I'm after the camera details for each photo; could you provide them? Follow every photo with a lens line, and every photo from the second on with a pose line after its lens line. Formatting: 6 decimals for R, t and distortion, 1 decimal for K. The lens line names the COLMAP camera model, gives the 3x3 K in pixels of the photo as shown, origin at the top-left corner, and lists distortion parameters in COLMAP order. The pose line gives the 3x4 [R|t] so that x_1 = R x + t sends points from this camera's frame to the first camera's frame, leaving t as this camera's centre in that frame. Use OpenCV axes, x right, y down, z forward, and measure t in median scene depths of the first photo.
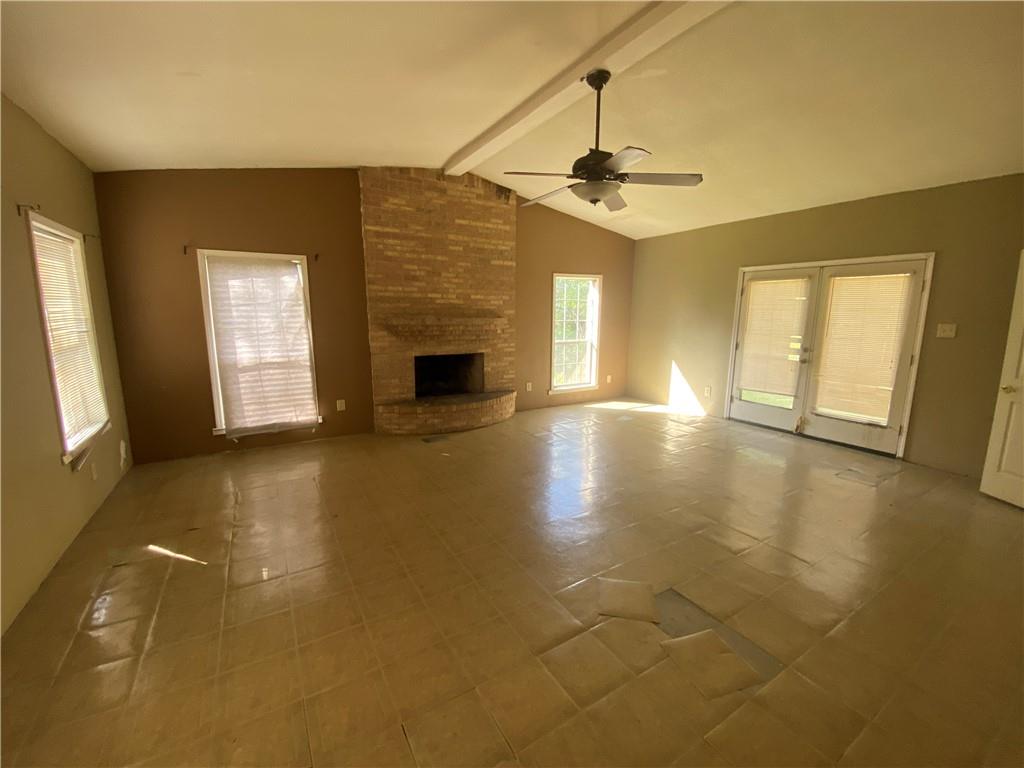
lens RADIAL K [[404.0, 0, 515.5], [0, 404.0, 386.4], [0, 0, 1]] dist [-0.022580, -0.004618]
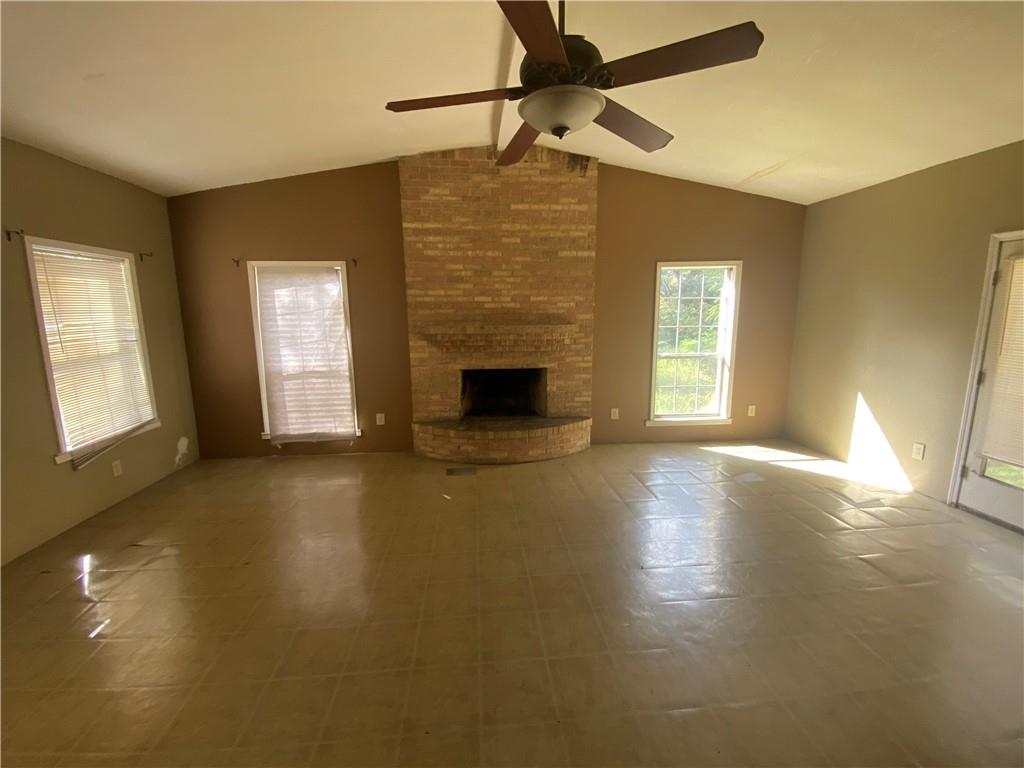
lens RADIAL K [[425.9, 0, 516.9], [0, 425.9, 383.3], [0, 0, 1]] dist [-0.007973, -0.007165]
pose [[0.897195, 0.063399, -0.437061, 0.260786], [-0.065979, 0.997778, 0.009294, -0.063086], [0.436679, 0.020498, 0.899384, 0.237917]]
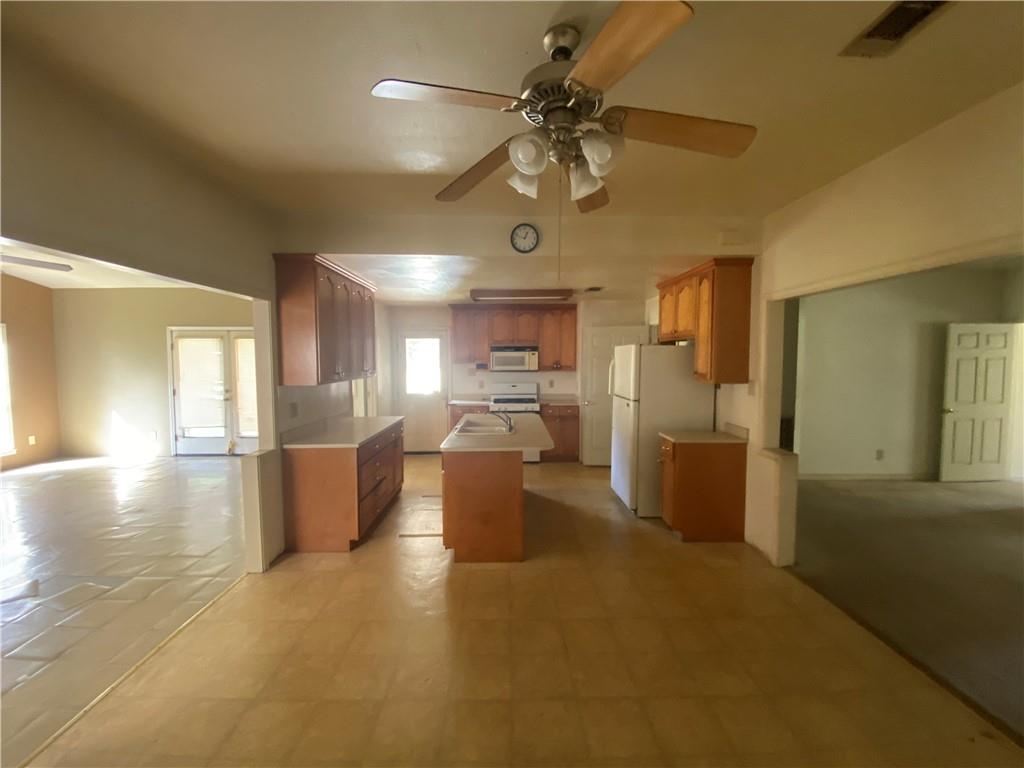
lens RADIAL K [[425.9, 0, 503.6], [0, 425.9, 376.7], [0, 0, 1]] dist [-0.007973, -0.007165]
pose [[0.532515, -0.041128, 0.845421, 0.023301], [0.160600, 0.985584, -0.053213, 0.084225], [-0.831045, 0.164111, 0.531444, -0.520044]]
